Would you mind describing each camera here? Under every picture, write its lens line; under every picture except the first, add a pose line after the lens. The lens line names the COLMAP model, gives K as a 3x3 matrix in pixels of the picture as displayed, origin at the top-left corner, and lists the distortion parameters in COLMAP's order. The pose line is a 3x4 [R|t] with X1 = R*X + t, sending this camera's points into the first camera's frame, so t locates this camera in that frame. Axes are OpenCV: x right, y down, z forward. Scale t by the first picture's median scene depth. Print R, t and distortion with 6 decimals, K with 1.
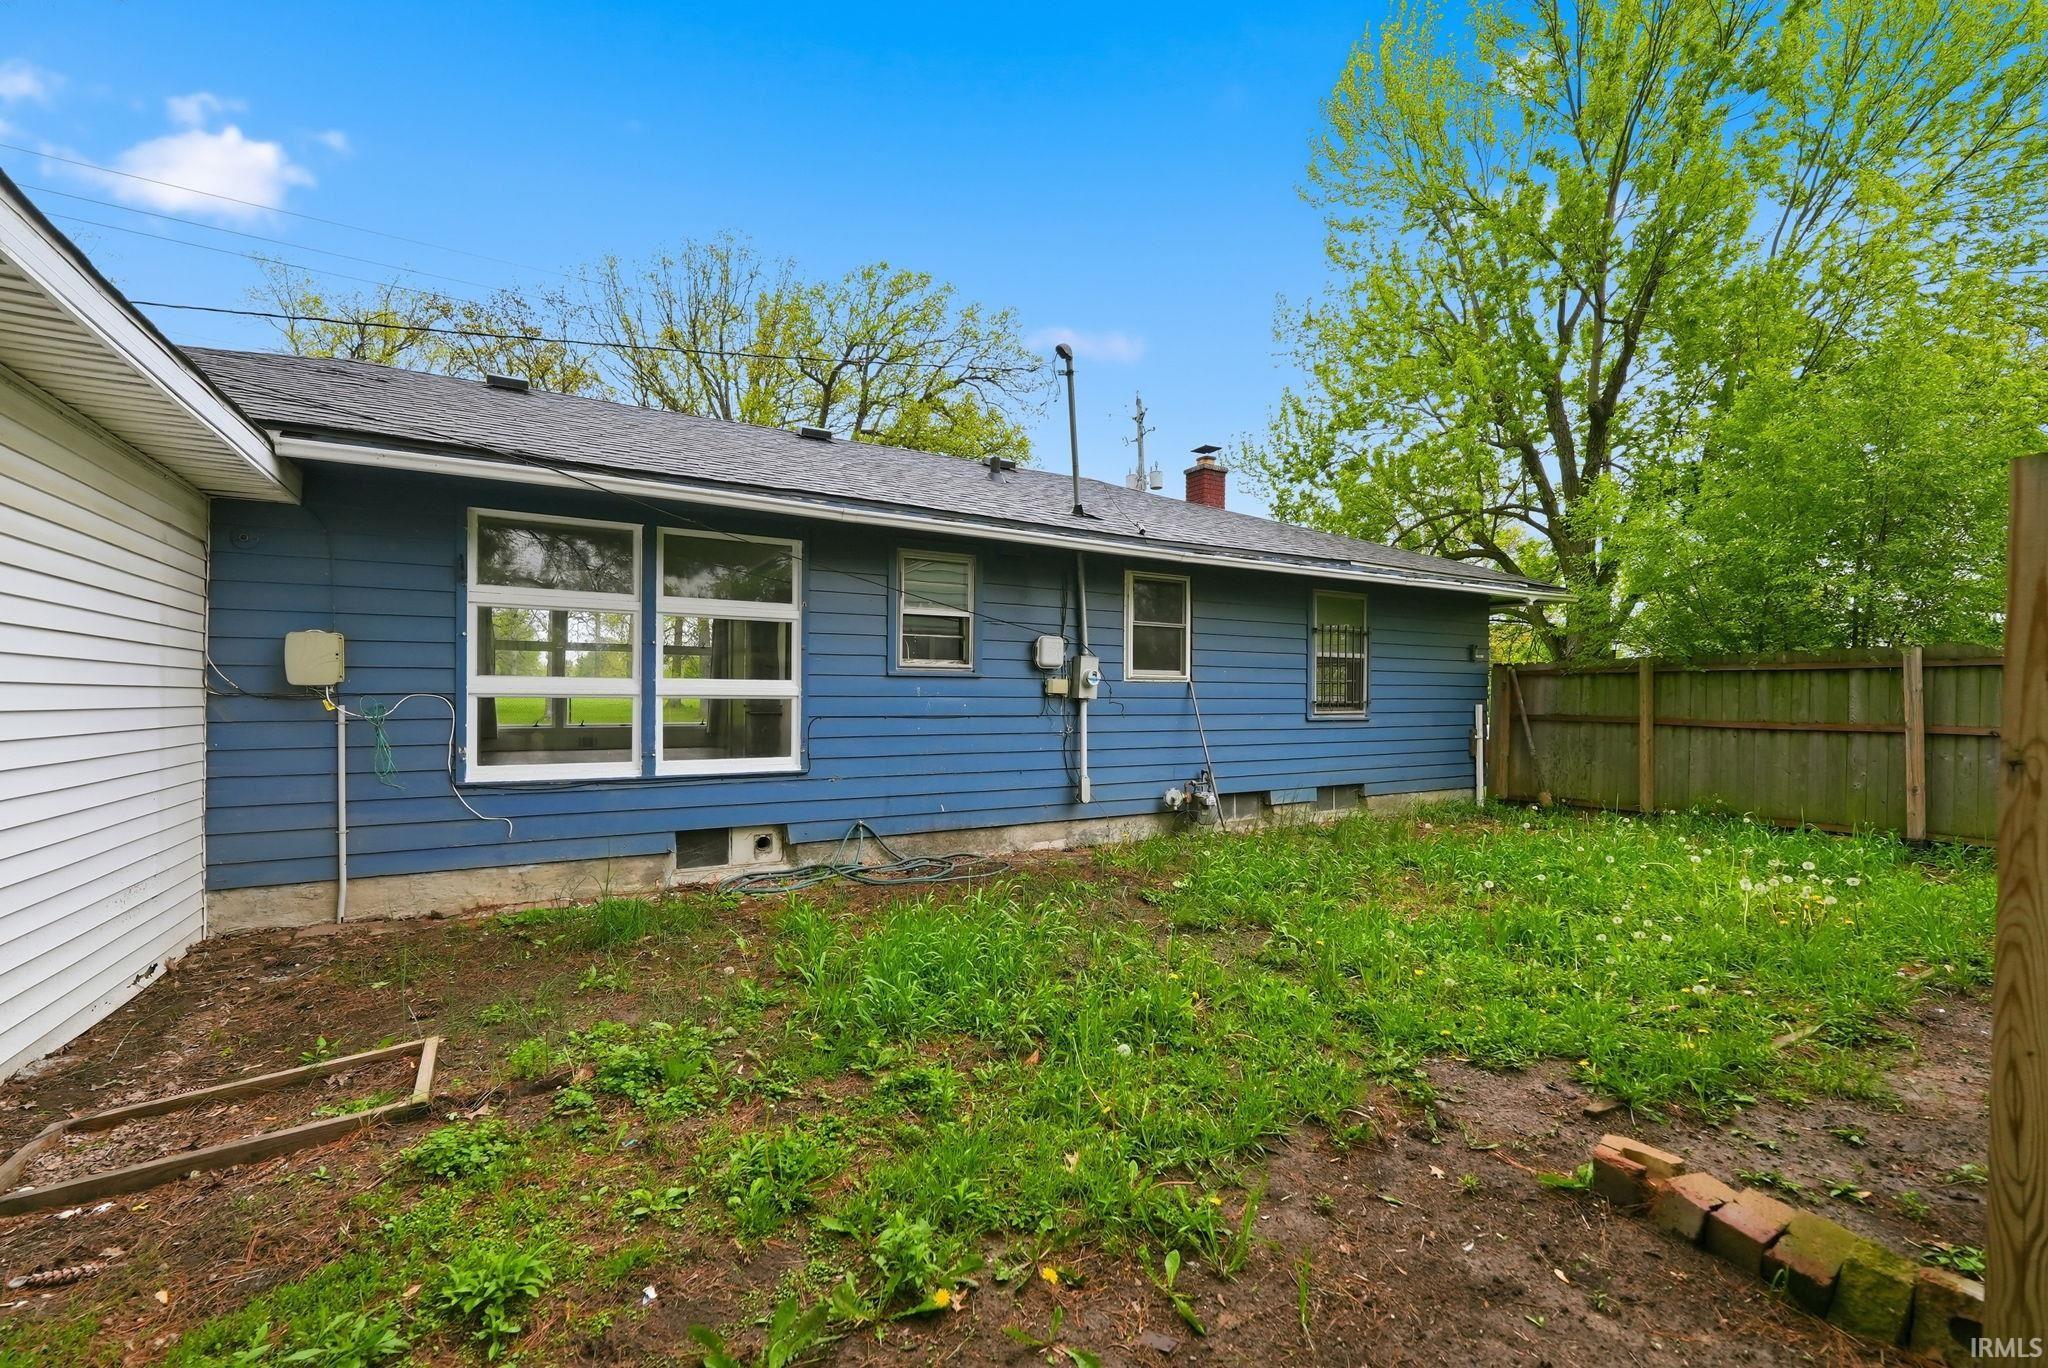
lens RADIAL K [[848.7, 0, 1025.1], [0, 848.7, 693.4], [0, 0, 1]] dist [-0.001575, -0.000355]
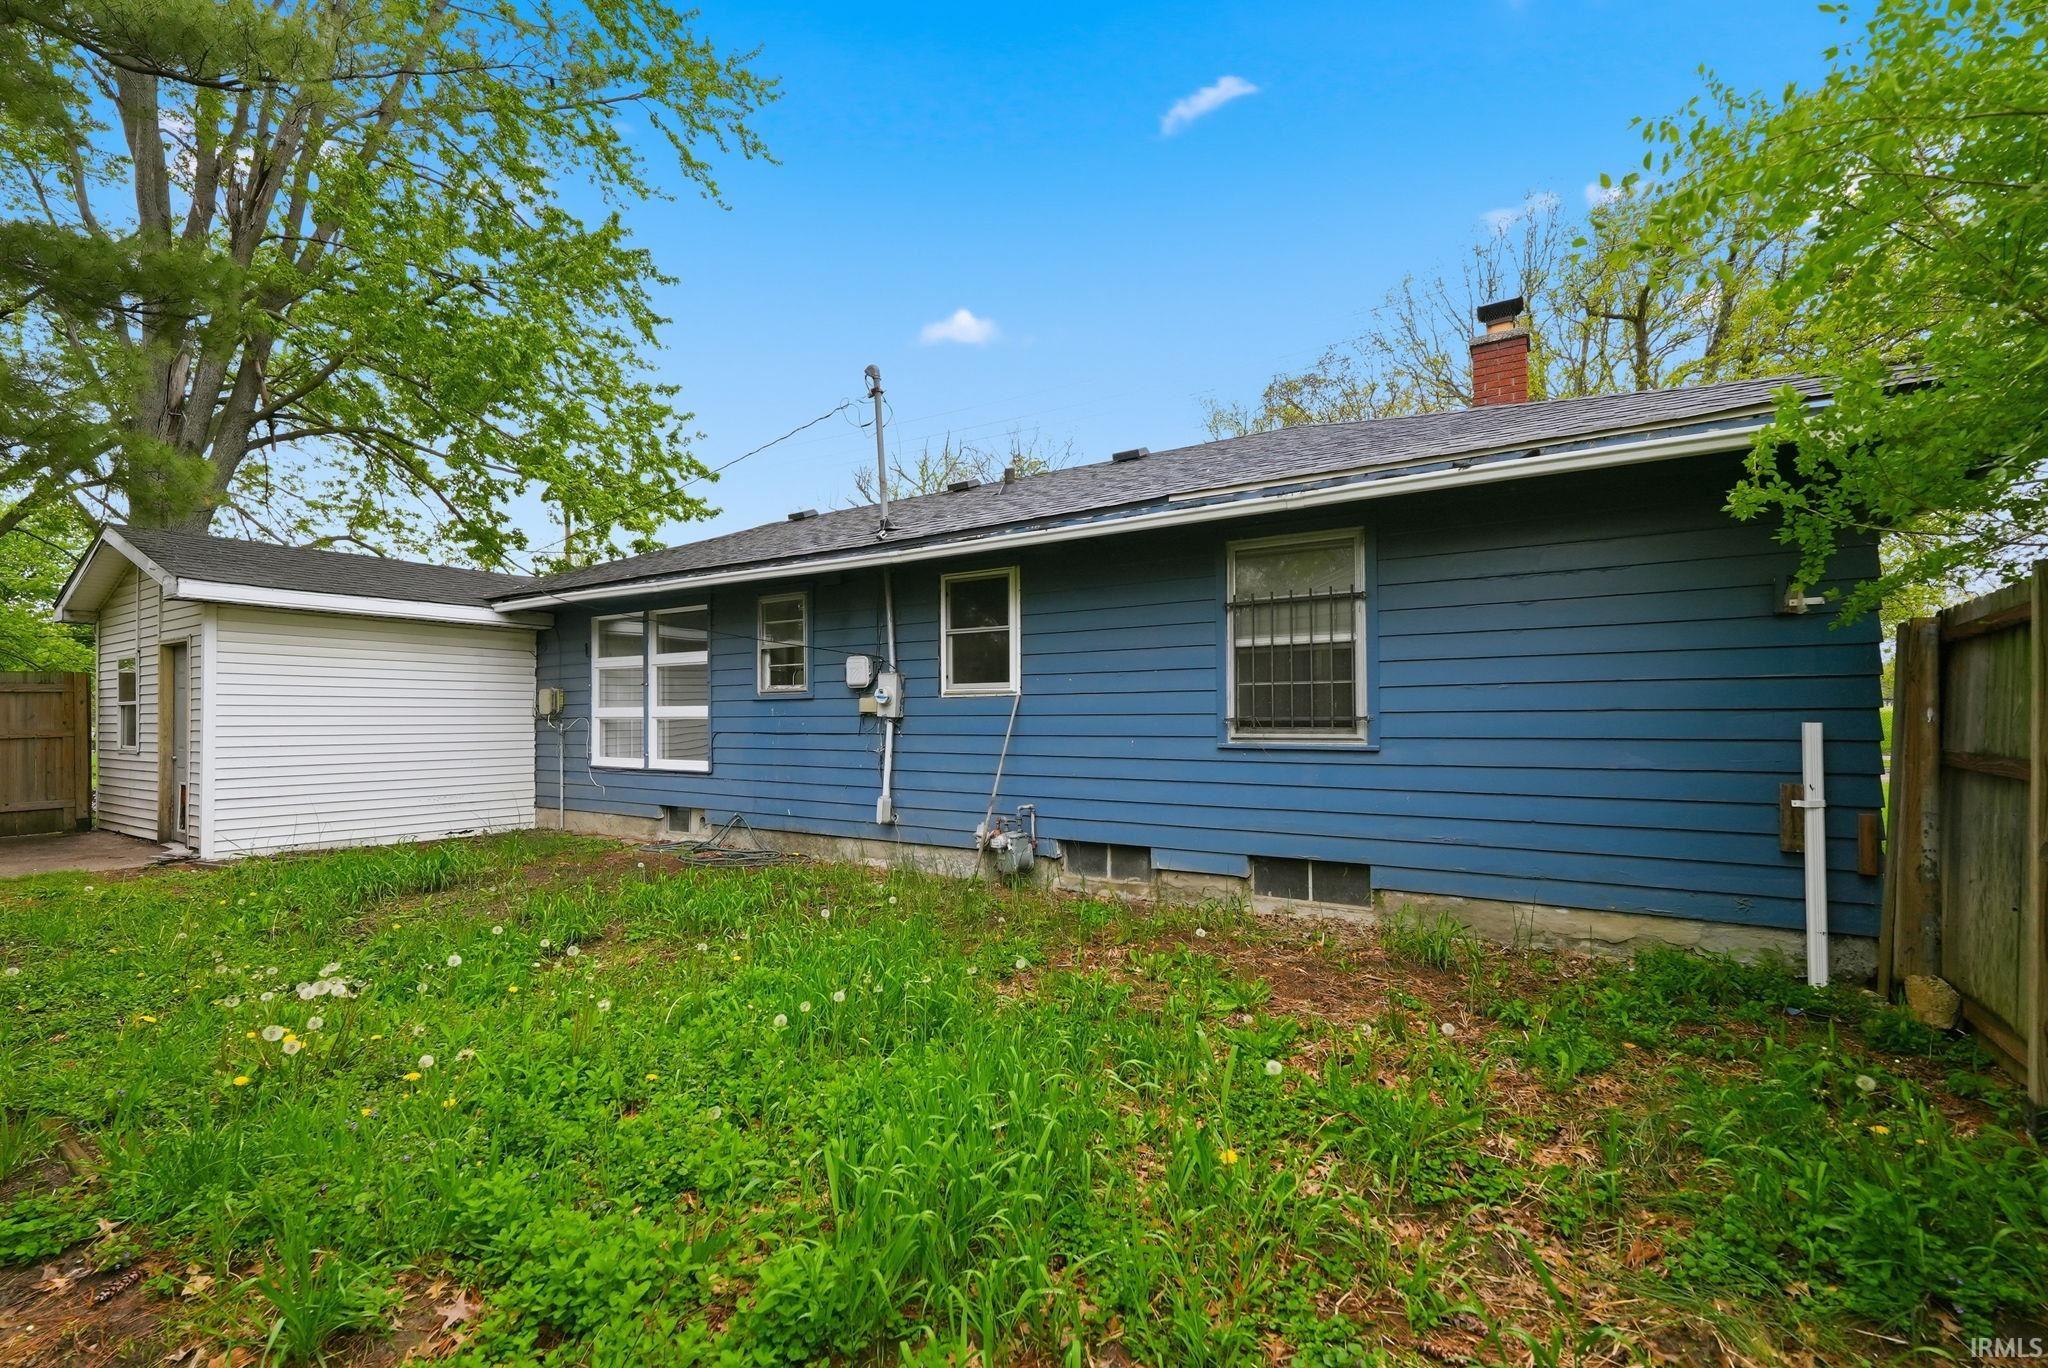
lens RADIAL K [[854.5, 0, 1025.2], [0, 854.5, 697.6], [0, 0, 1]] dist [-0.001770, 0.000060]
pose [[0.459505, -0.027927, -0.887736, 0.931853], [0.011010, 0.999608, -0.025748, 0.010183], [0.888107, 0.002058, 0.459632, 0.634966]]
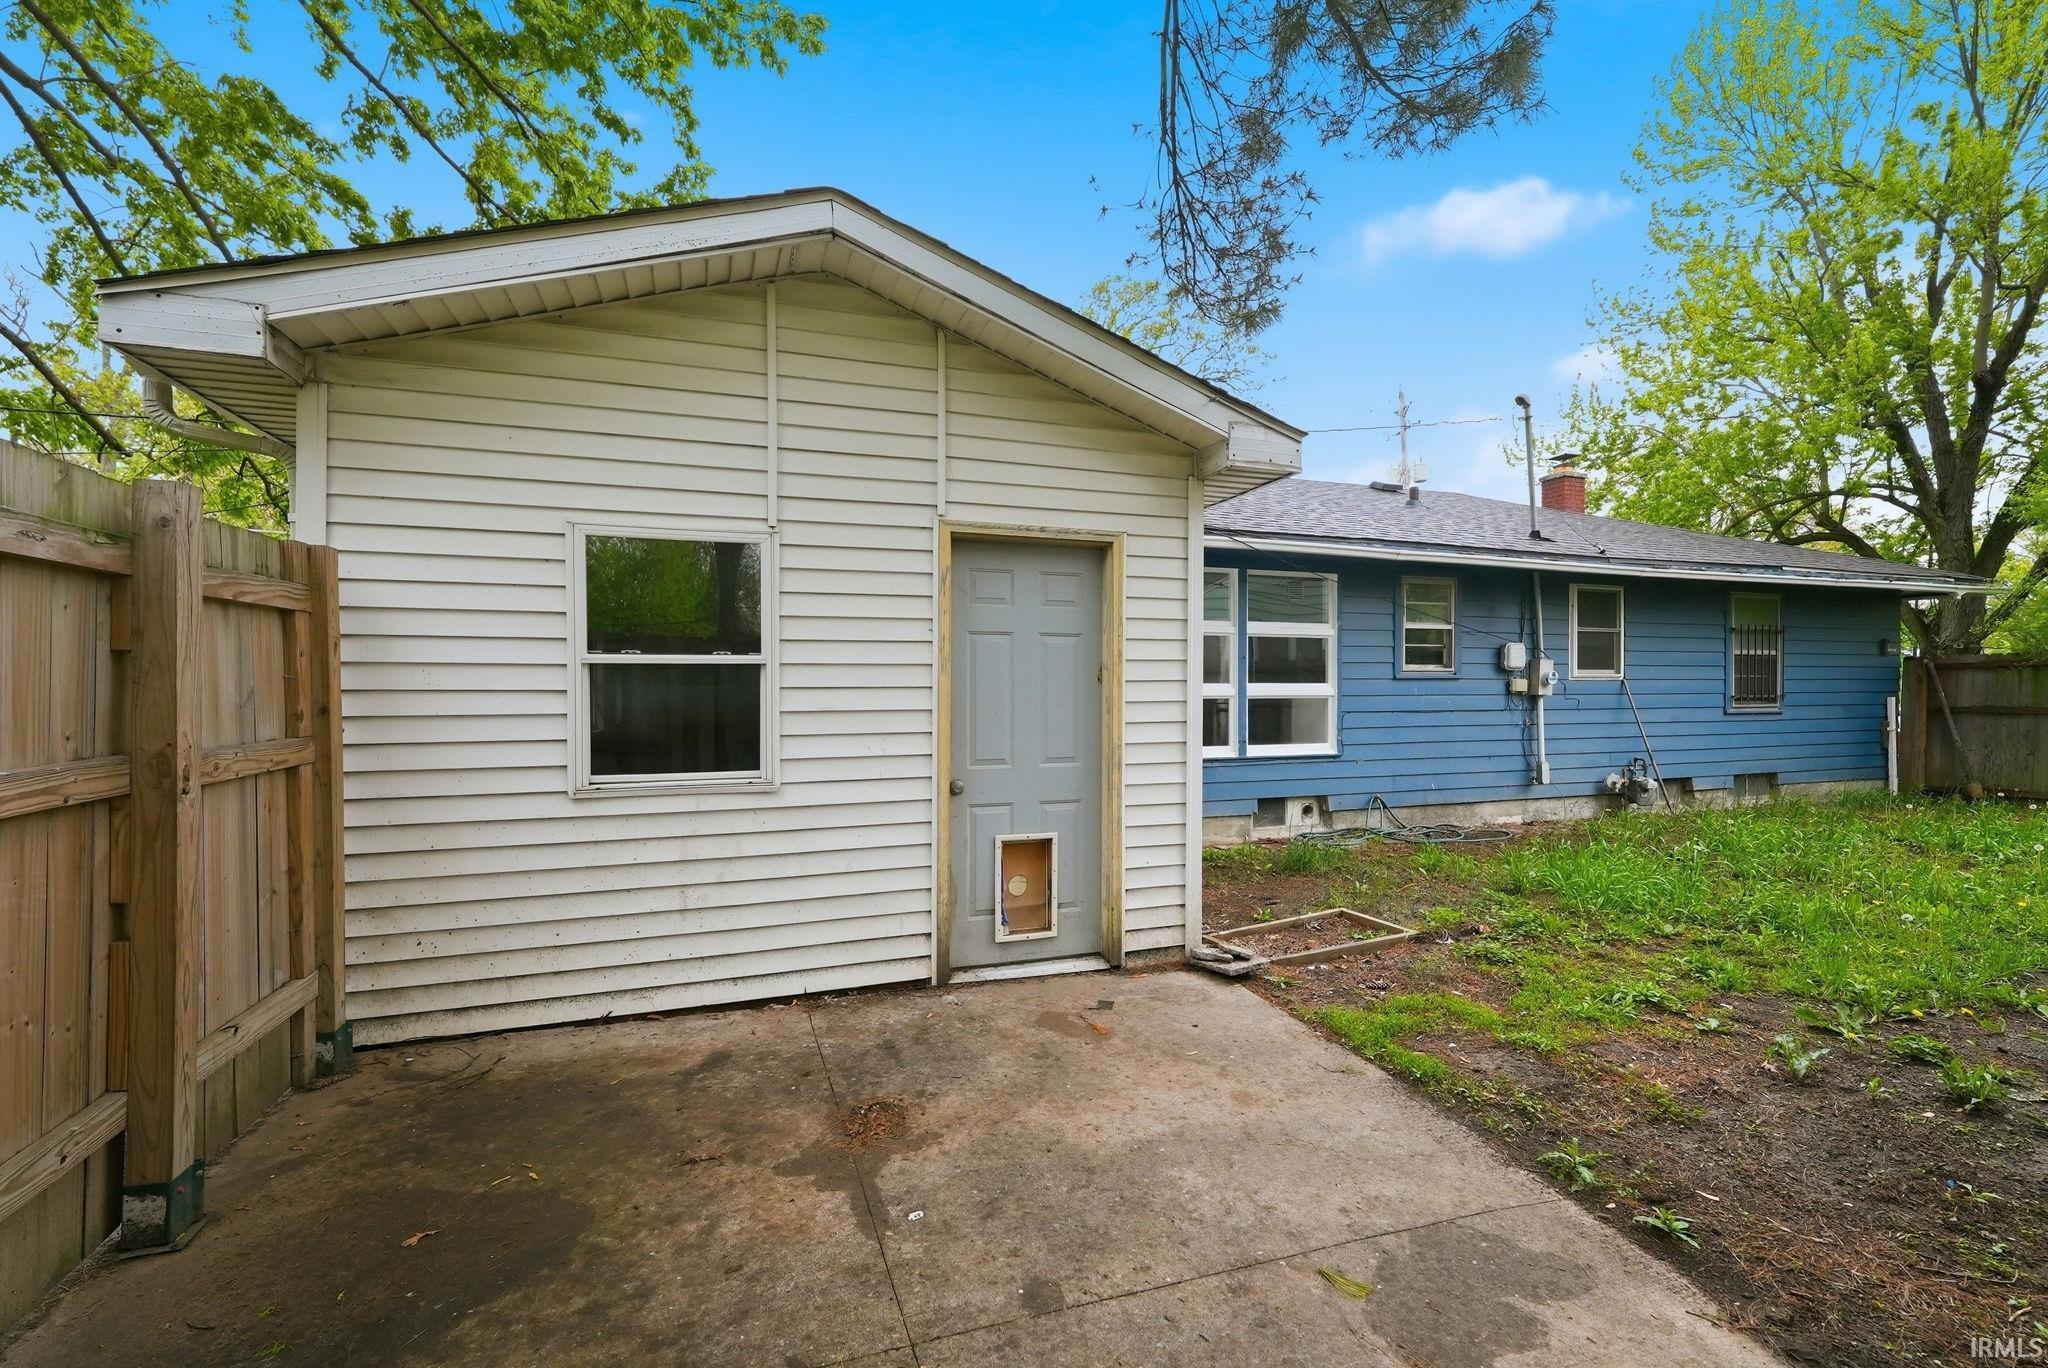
lens RADIAL K [[854.5, 0, 1025.2], [0, 854.5, 697.6], [0, 0, 1]] dist [-0.001770, 0.000060]
pose [[0.979680, -0.007849, -0.200413, -0.361577], [0.009906, 0.999908, 0.009261, -0.008098], [0.200321, -0.011058, 0.979668, -0.275555]]
